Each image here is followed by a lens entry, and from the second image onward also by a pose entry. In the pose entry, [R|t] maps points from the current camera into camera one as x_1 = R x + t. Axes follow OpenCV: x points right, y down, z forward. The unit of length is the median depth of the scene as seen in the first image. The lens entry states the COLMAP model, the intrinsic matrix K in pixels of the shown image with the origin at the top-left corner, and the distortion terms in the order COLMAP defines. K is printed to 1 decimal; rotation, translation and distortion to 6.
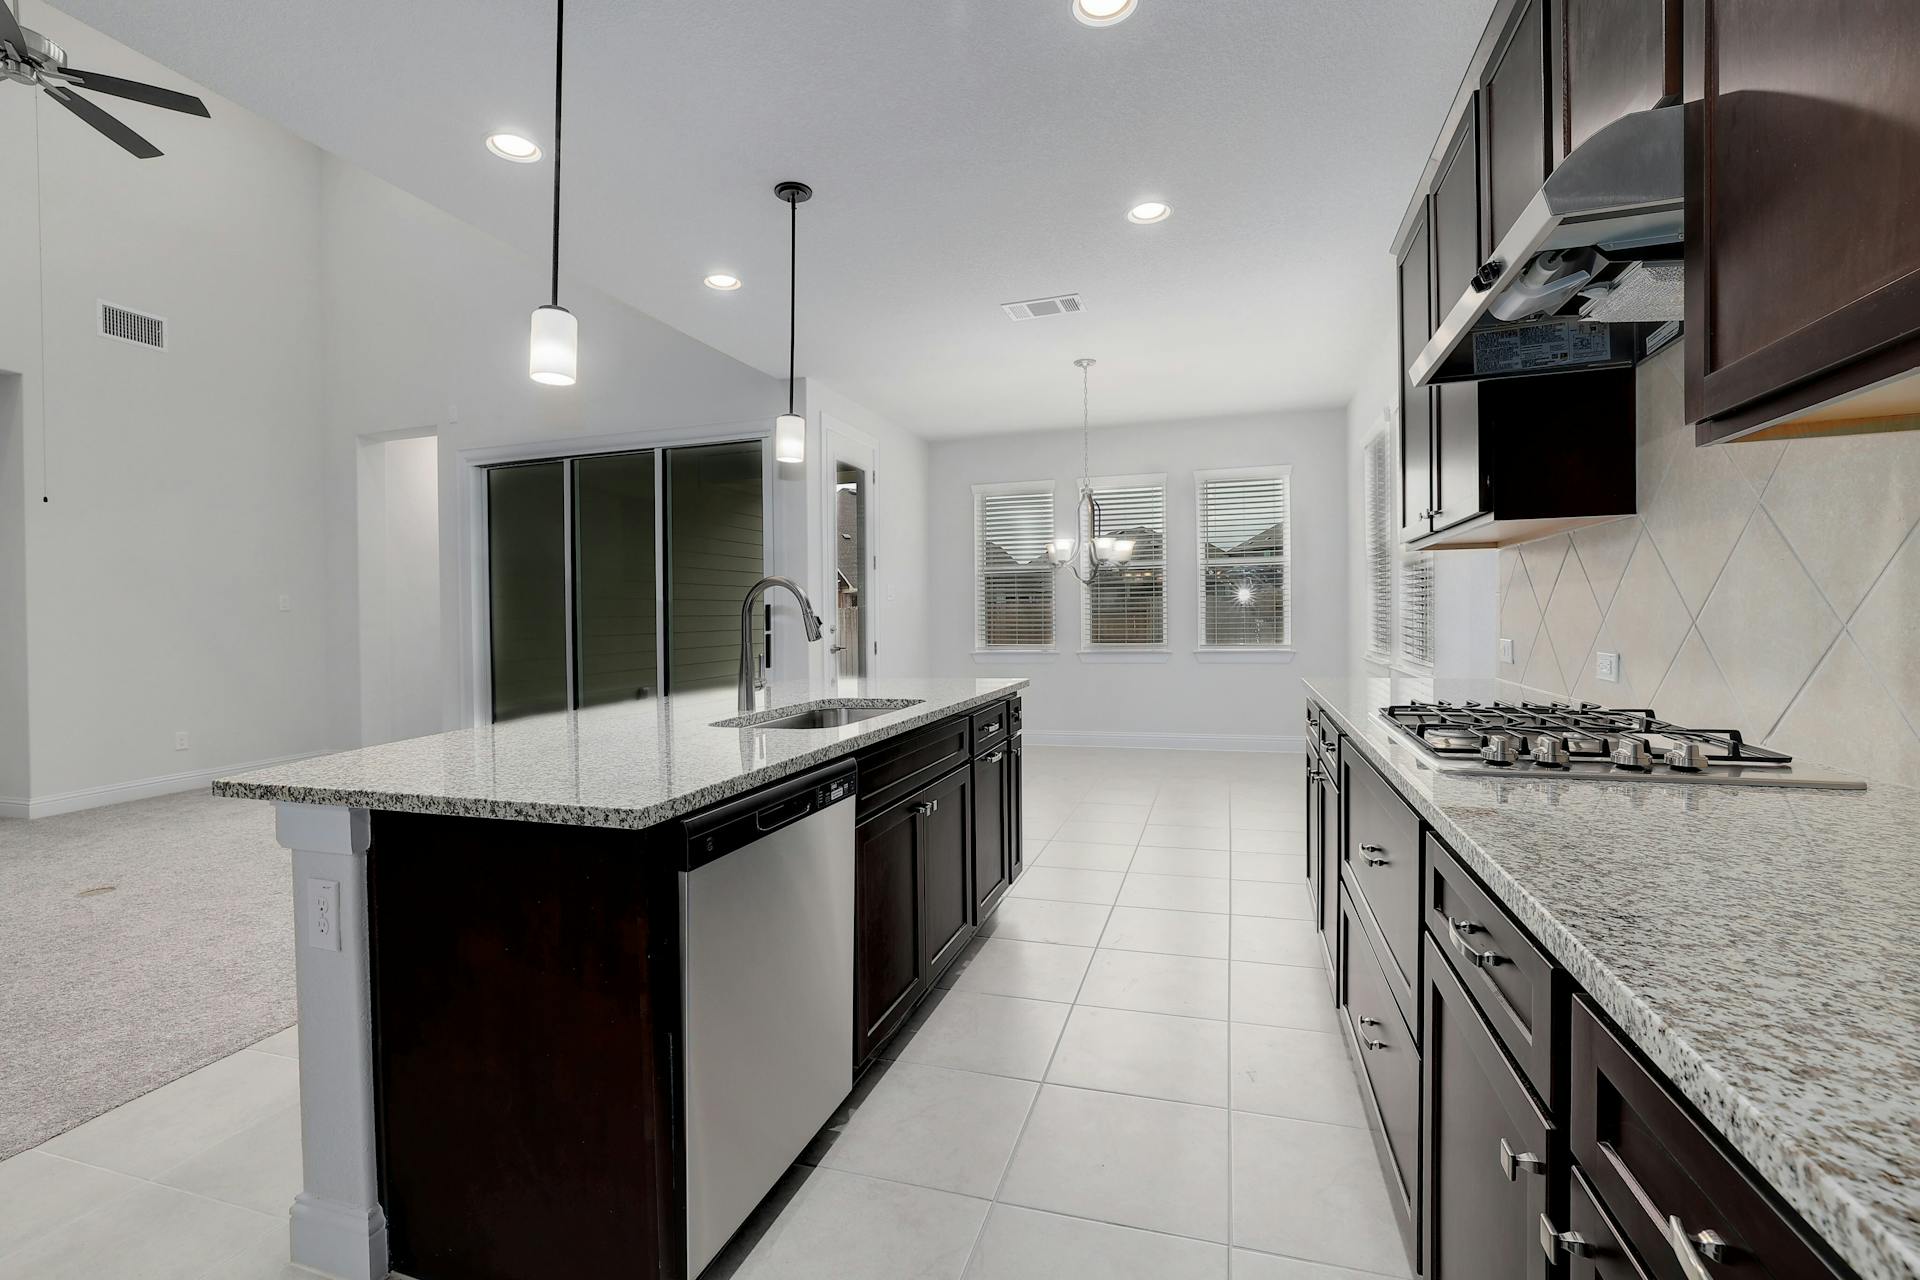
lens RADIAL K [[807.8, 0, 966.4], [0, 807.8, 622.8], [0, 0, 1]] dist [-0.016521, 0.000050]
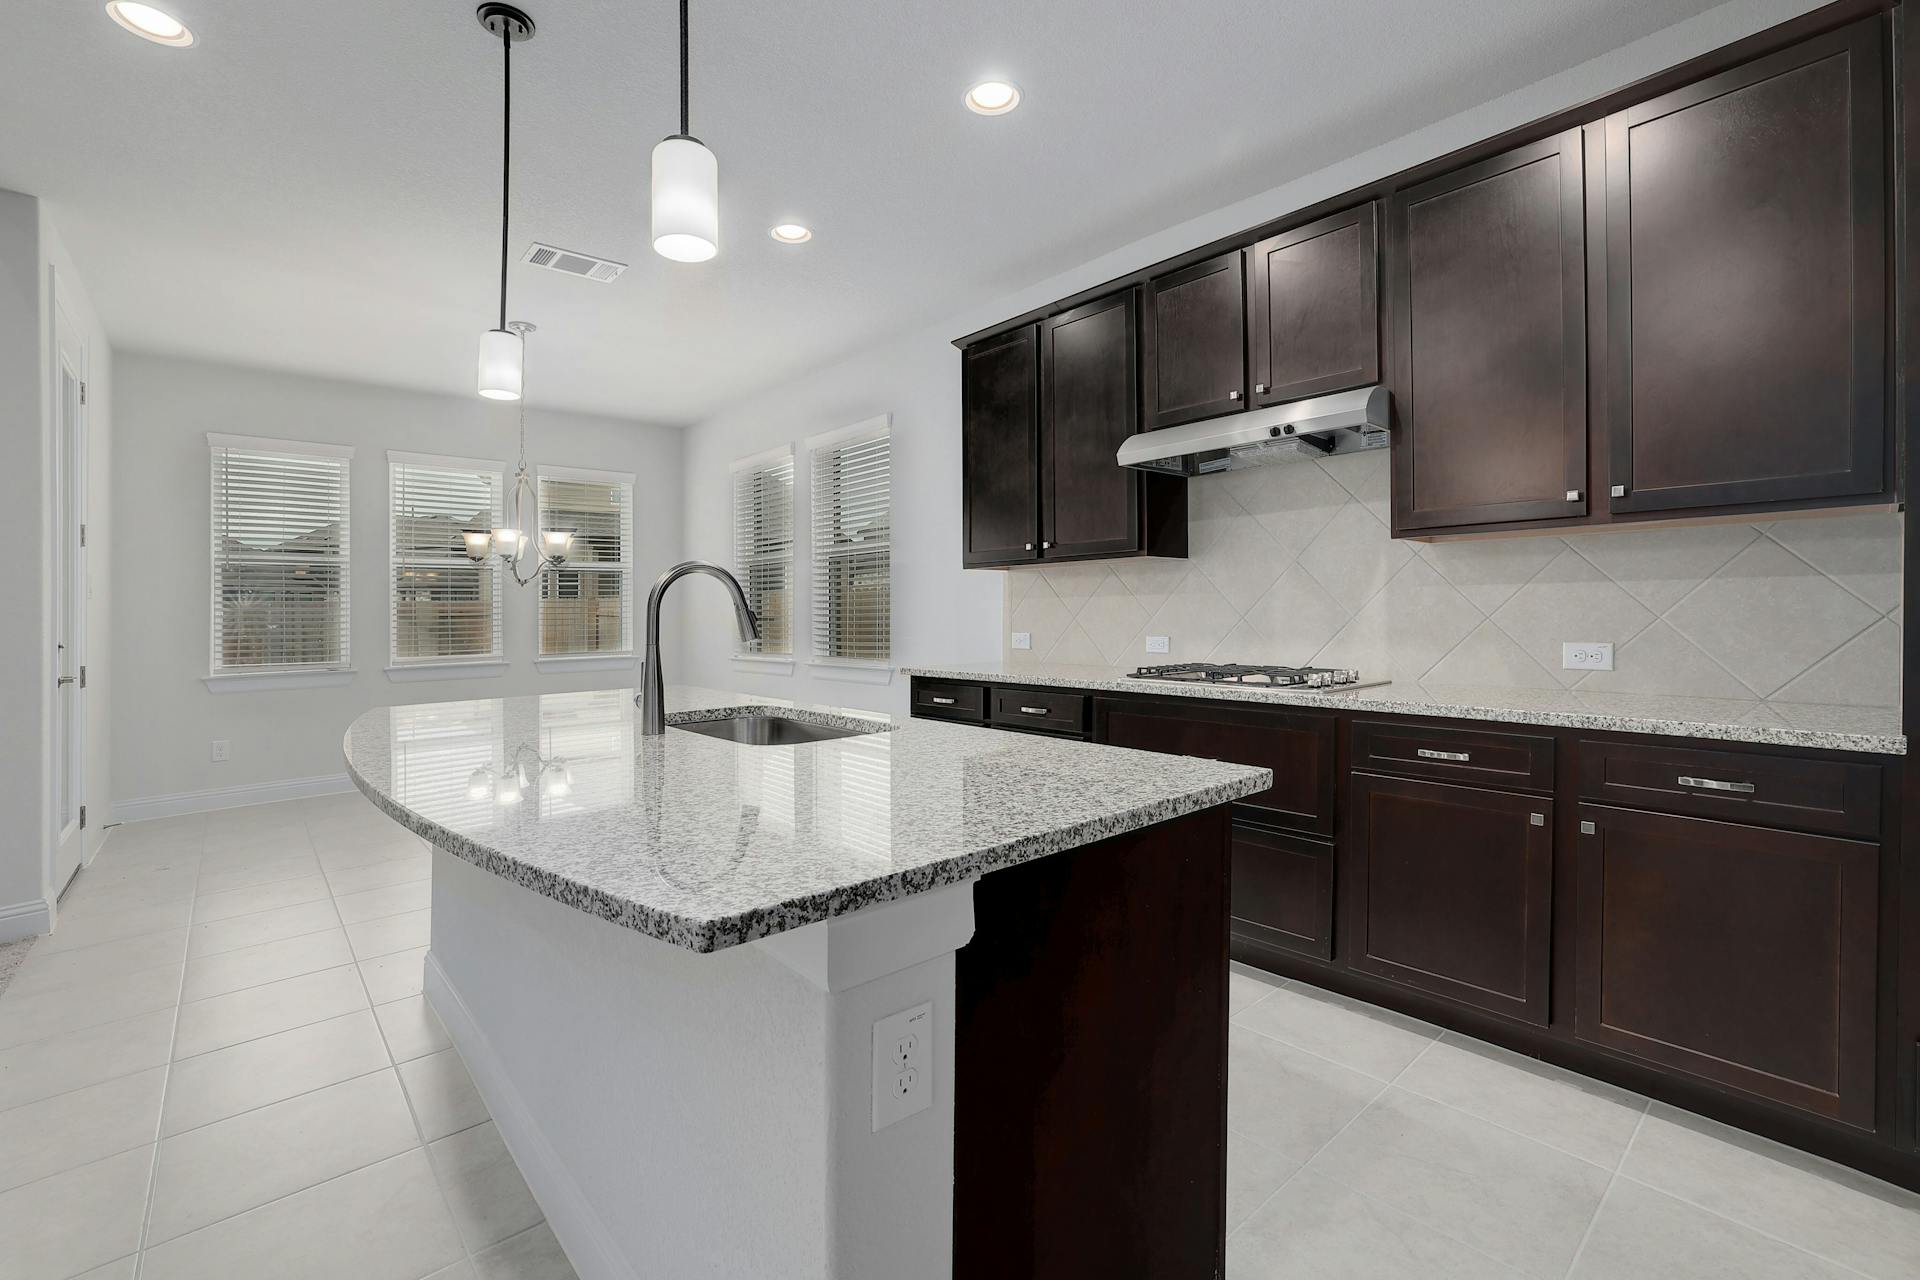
lens RADIAL K [[841.8, 0, 957.0], [0, 841.8, 618.5], [0, 0, 1]] dist [-0.039566, 0.011618]
pose [[0.521029, 0.002722, 0.853535, -1.365306], [0.013090, 0.999852, -0.011179, 0.017405], [-0.853439, 0.016997, 0.520916, 0.617663]]
